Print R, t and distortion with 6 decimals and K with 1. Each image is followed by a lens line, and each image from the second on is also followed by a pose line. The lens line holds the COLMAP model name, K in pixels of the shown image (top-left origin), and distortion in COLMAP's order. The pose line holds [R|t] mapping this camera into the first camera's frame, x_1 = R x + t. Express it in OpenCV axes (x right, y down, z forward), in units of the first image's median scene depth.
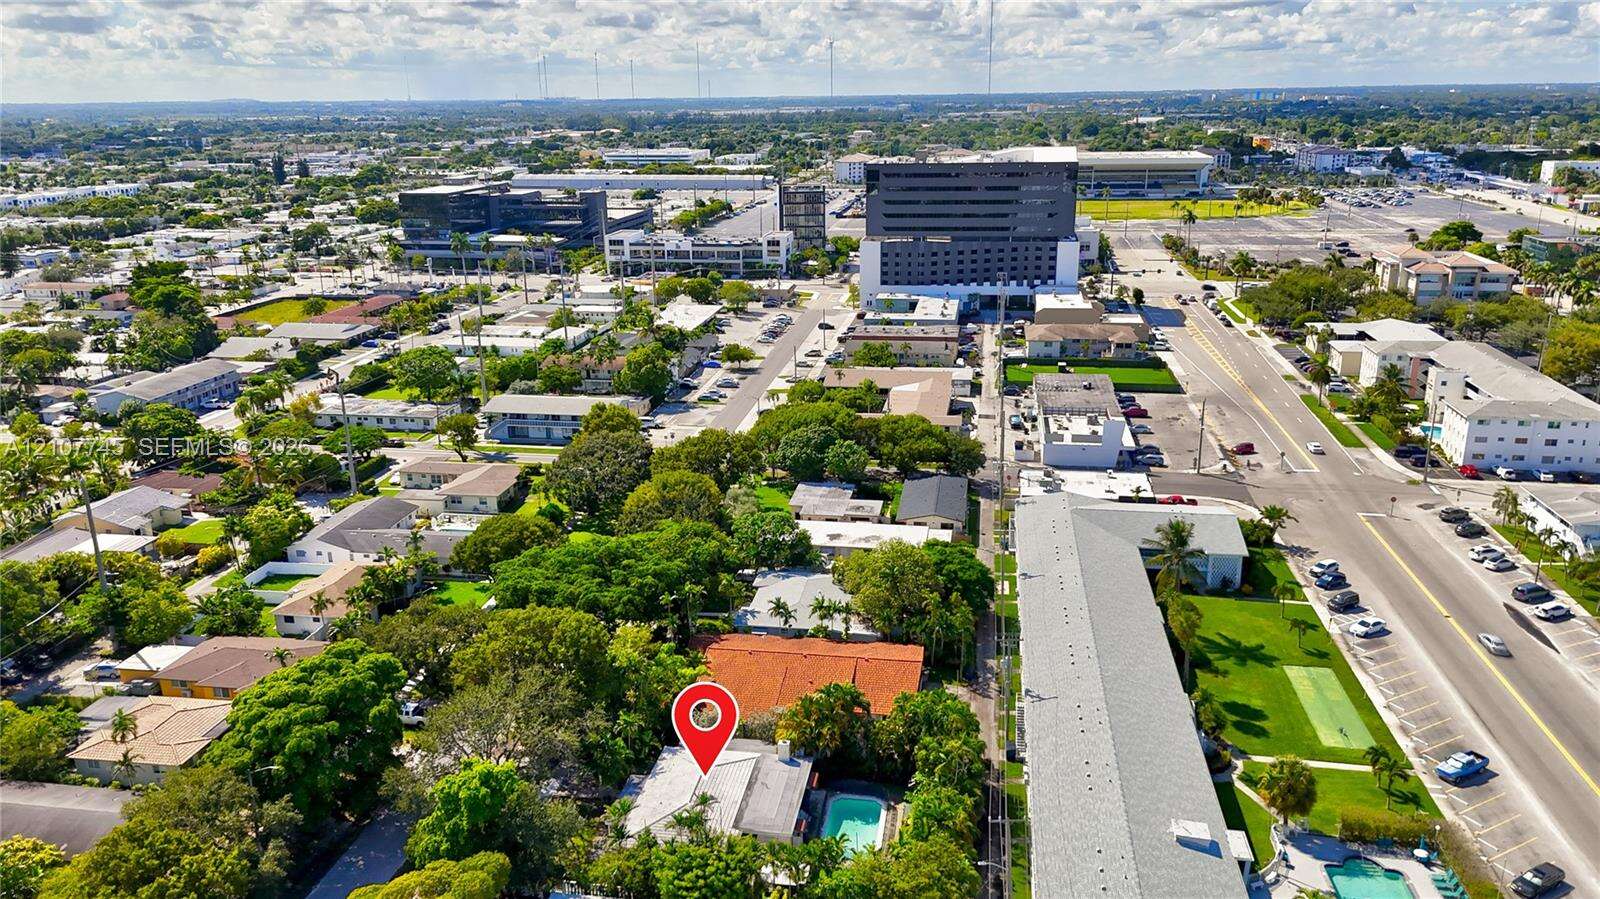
lens RADIAL K [[1162.4, 0, 799.4], [0, 1162.4, 468.5], [0, 0, 1]] dist [0.046309, -0.030618]
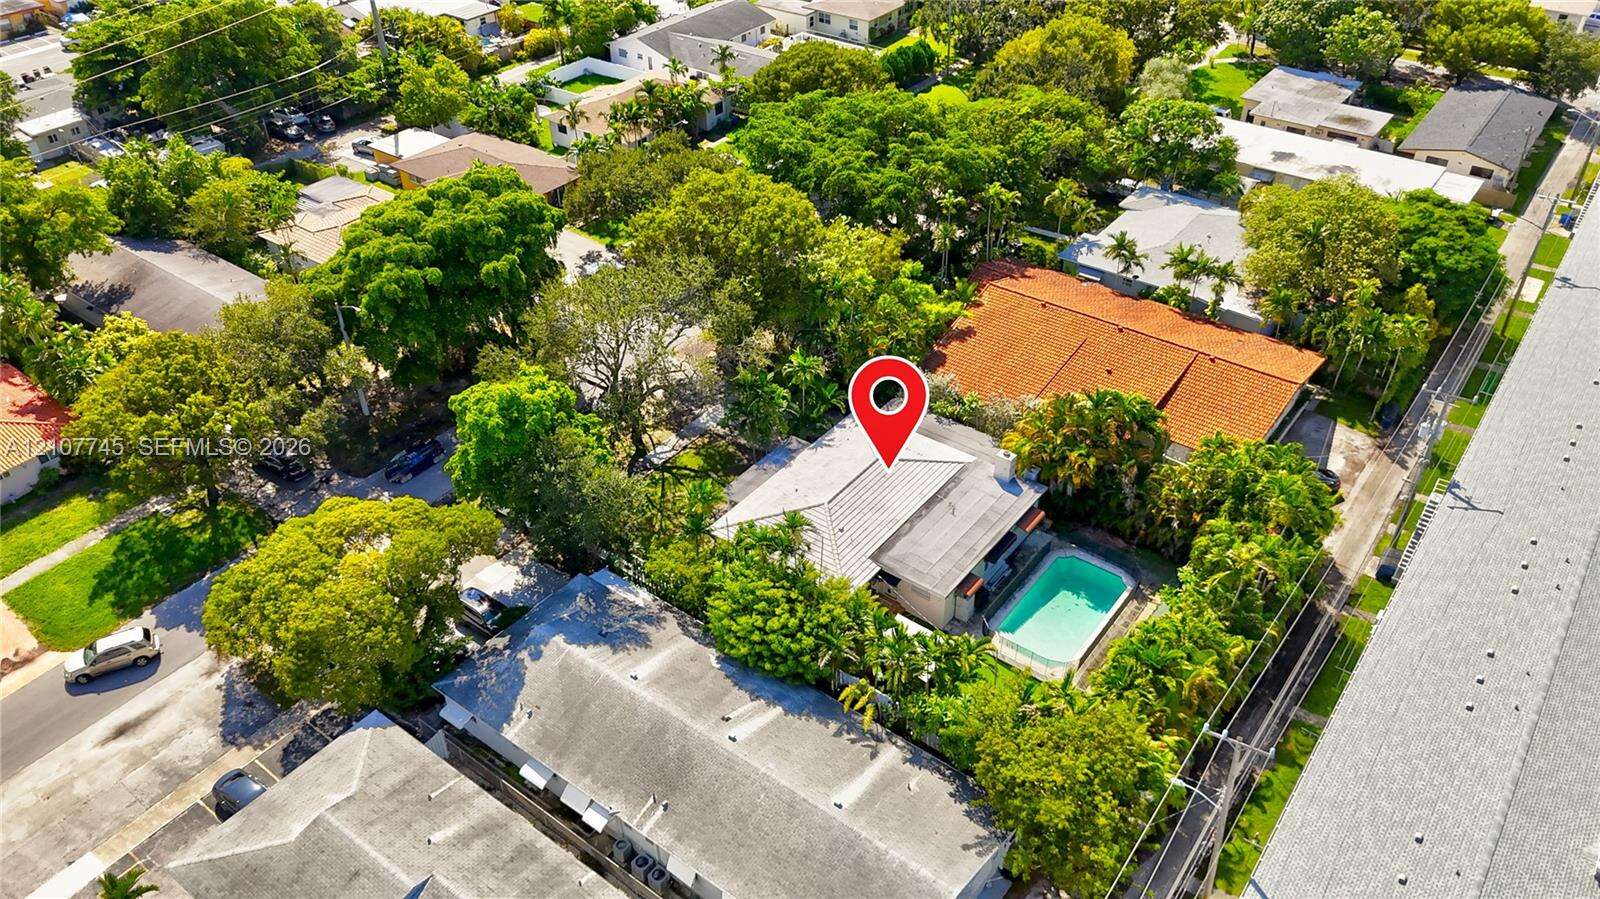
lens RADIAL K [[1162.4, 0, 799.4], [0, 1162.4, 468.5], [0, 0, 1]] dist [0.046309, -0.030618]
pose [[0.884984, 0.292321, -0.362424, 0.091671], [-0.143689, 0.911834, 0.384594, 0.003125], [0.442895, -0.288284, 0.848962, 0.281402]]
